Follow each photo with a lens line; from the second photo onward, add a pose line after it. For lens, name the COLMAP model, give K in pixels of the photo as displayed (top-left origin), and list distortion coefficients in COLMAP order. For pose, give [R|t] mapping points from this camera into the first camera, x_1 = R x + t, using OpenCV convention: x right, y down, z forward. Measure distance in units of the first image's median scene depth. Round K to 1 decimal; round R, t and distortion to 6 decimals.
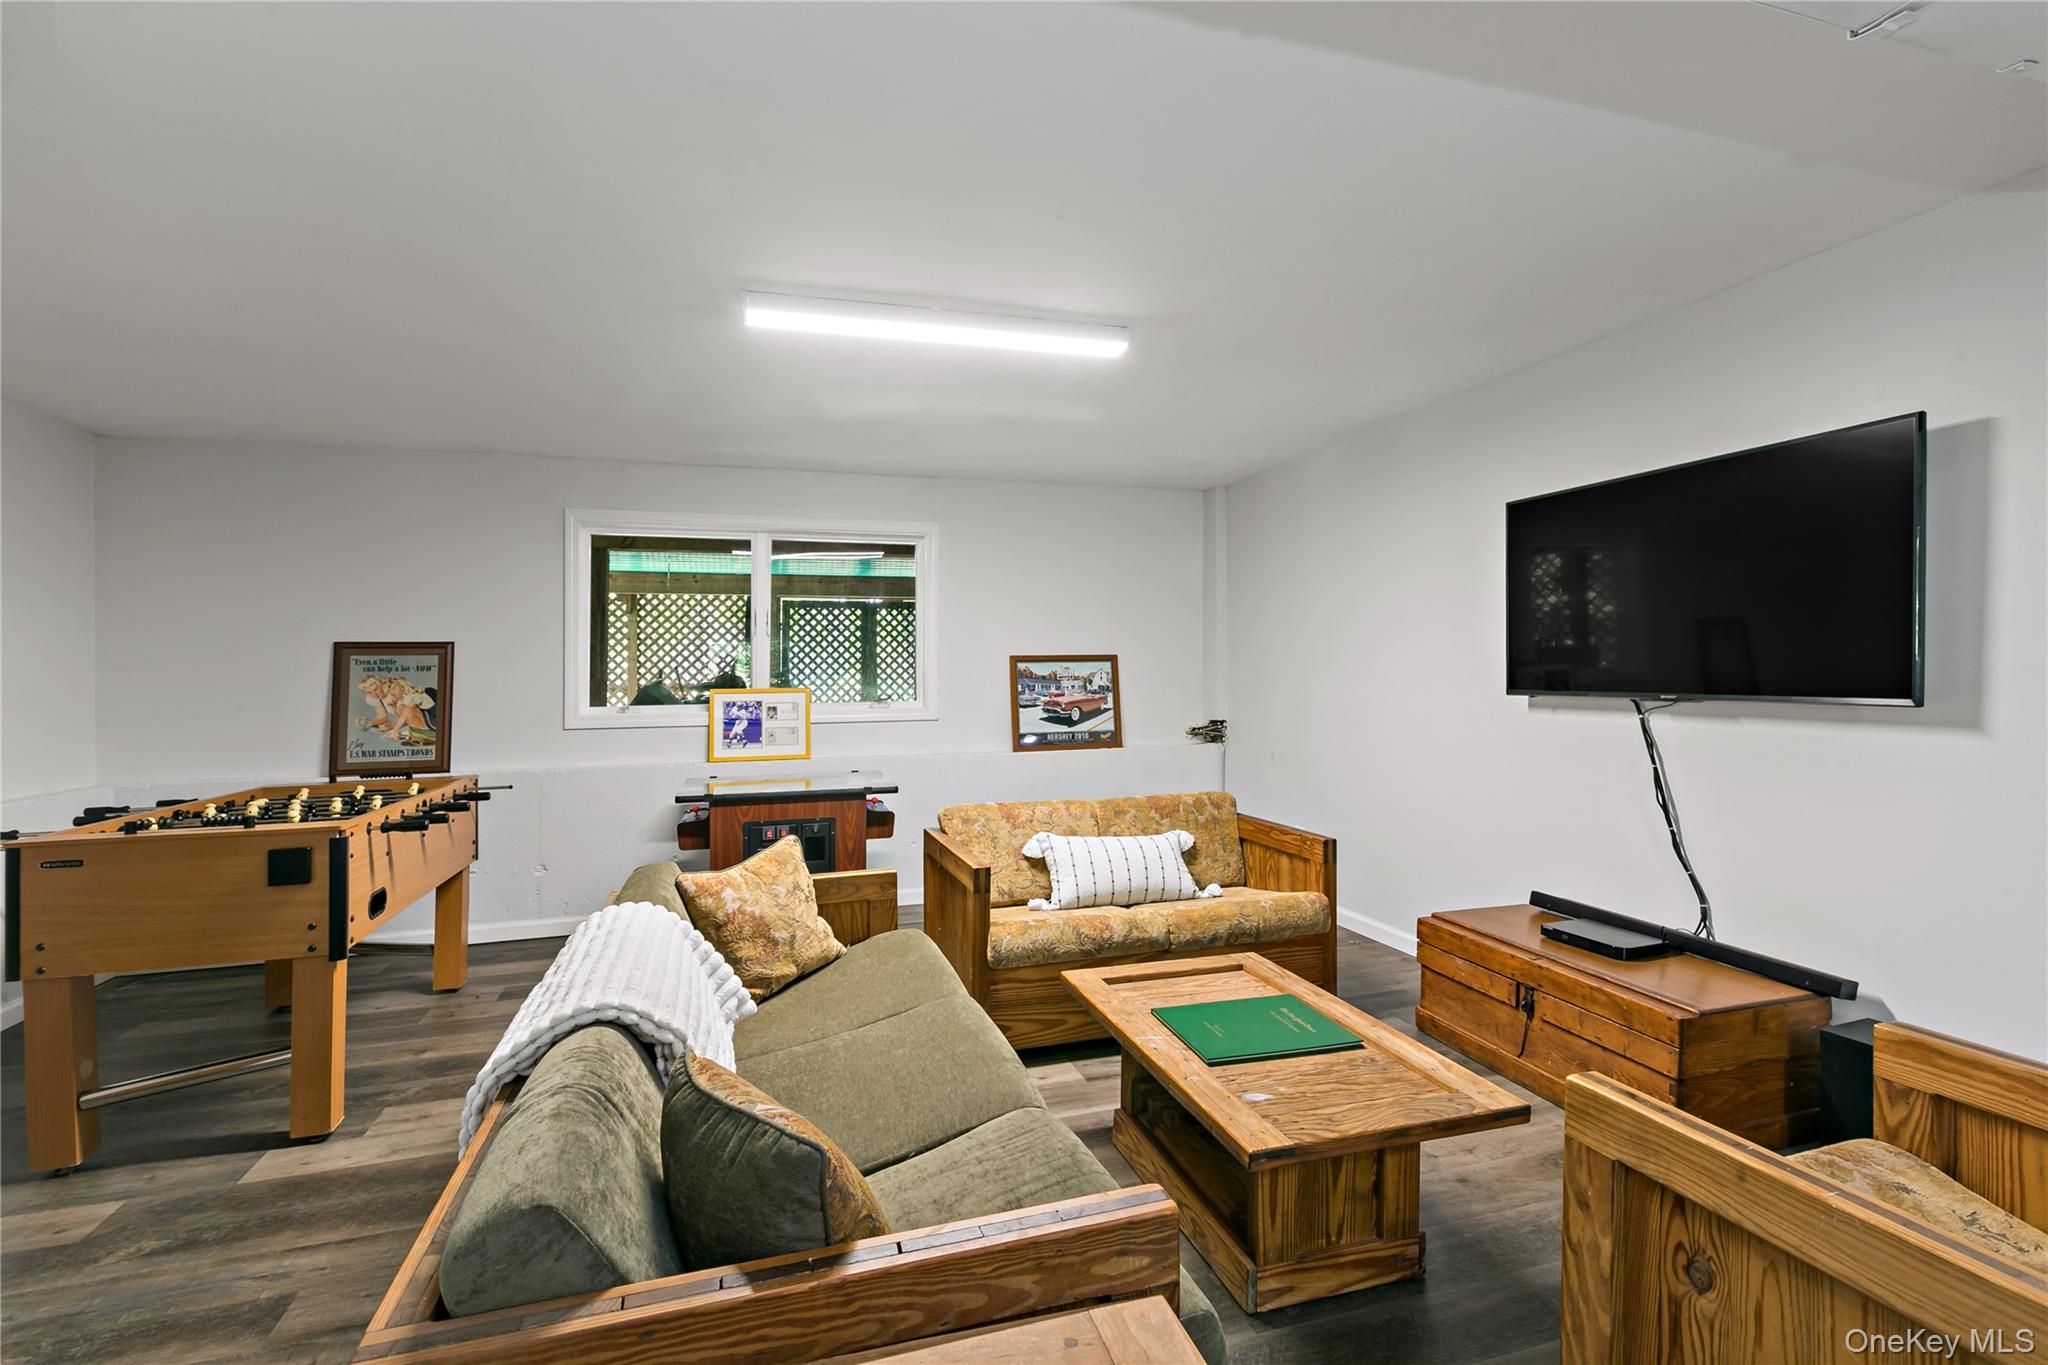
lens RADIAL K [[934.2, 0, 1030.0], [0, 934.2, 681.7], [0, 0, 1]] dist [-0.000720, 0.000566]
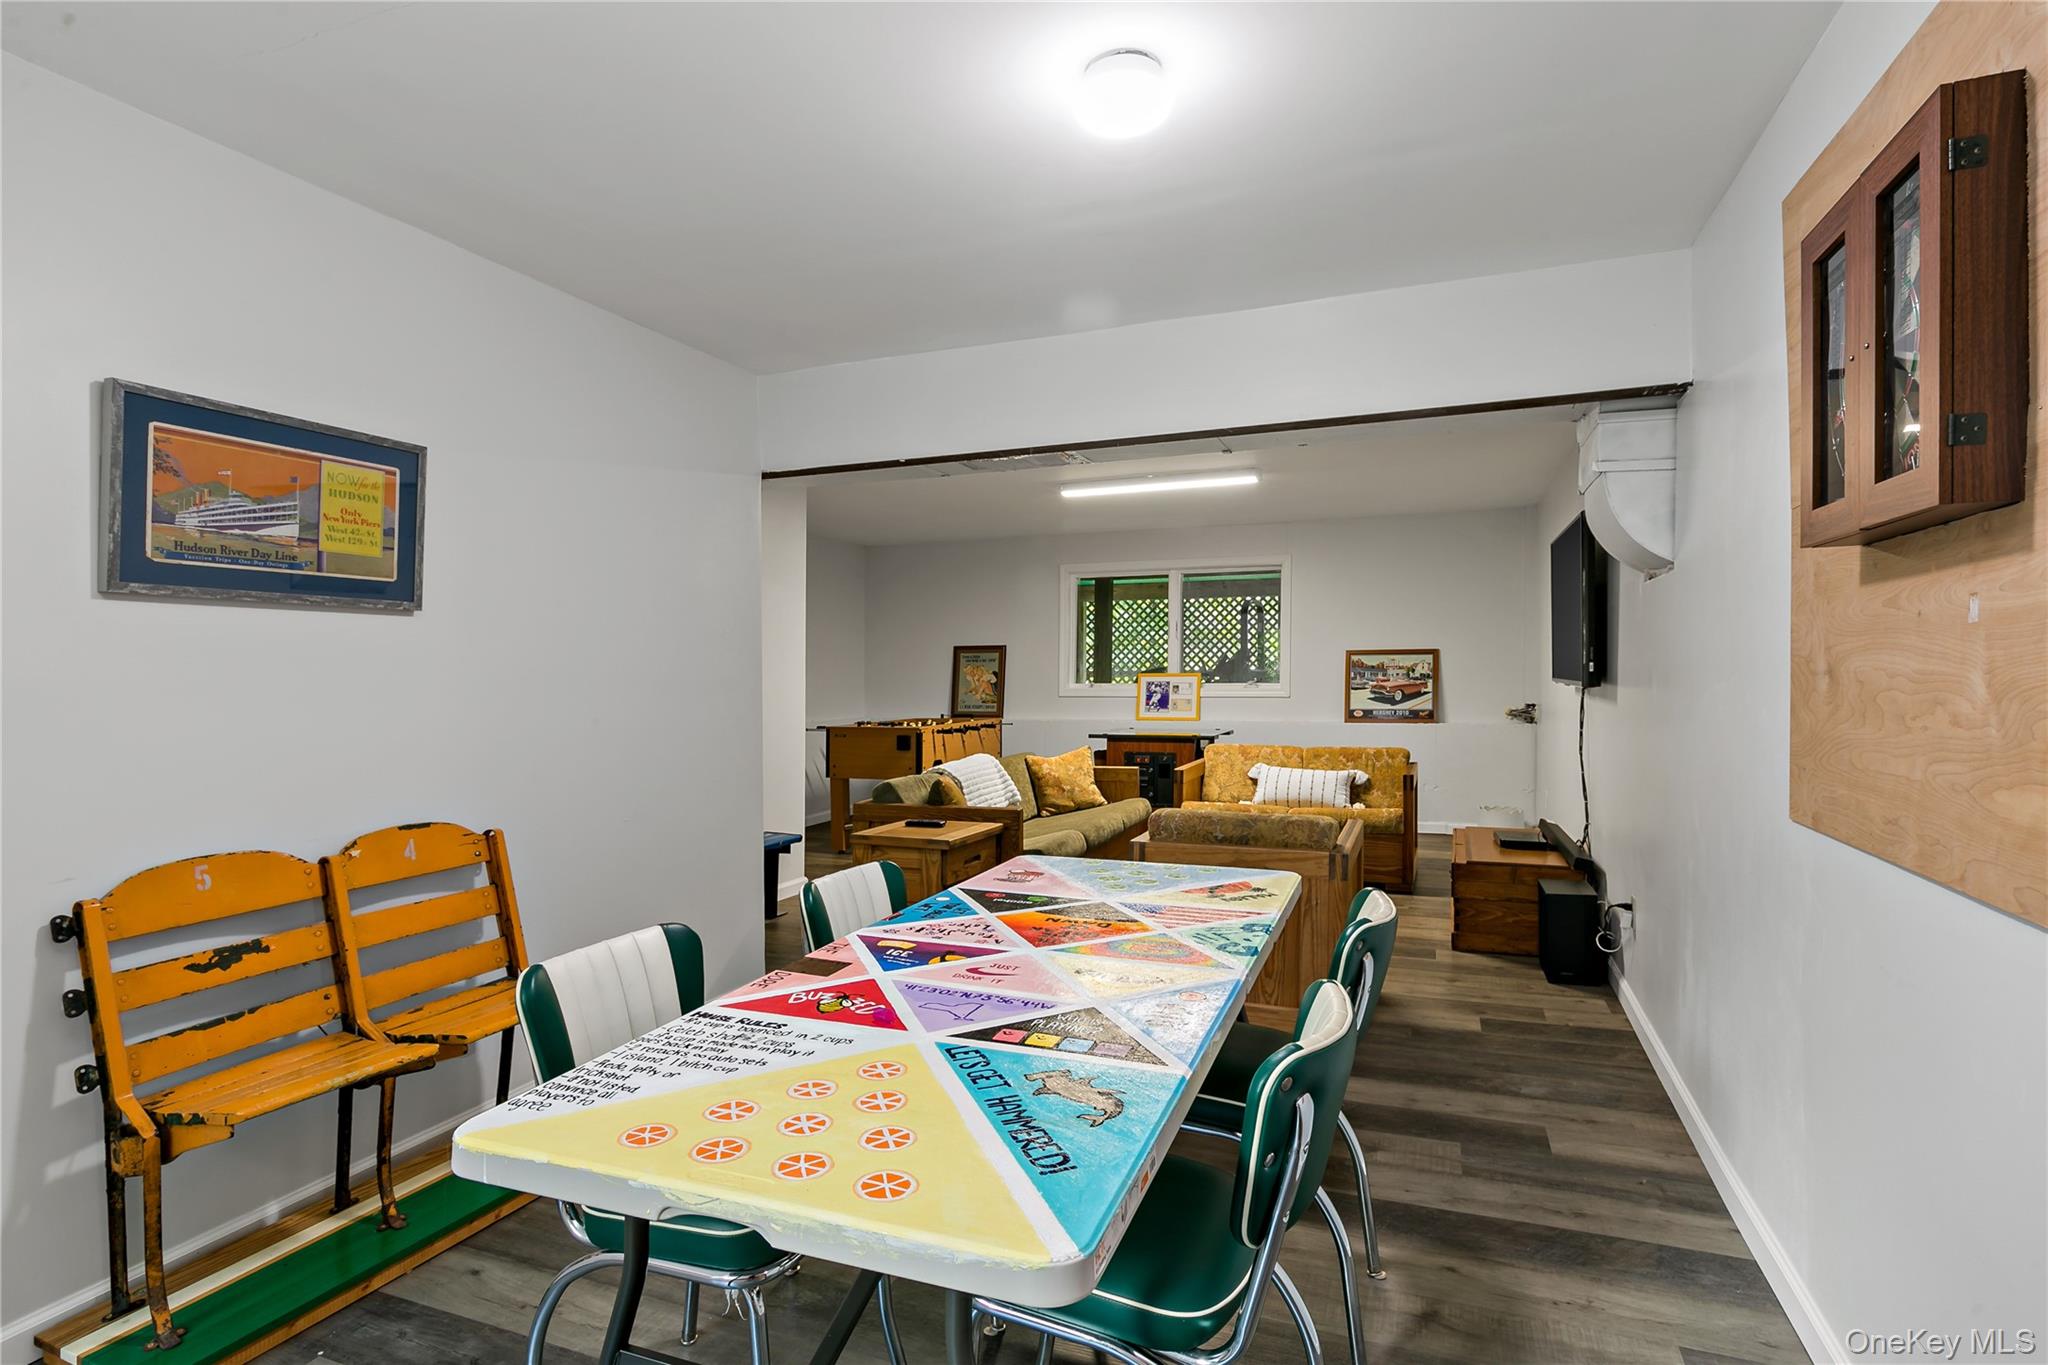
lens RADIAL K [[1048.8, 0, 1024.6], [0, 1048.8, 669.8], [0, 0, 1]] dist [0.000083, 0.000067]
pose [[0.777031, 0.006085, -0.629433, 0.601314], [-0.005610, 0.999981, 0.002742, -0.001811], [0.629437, 0.001400, 0.777050, -0.477145]]
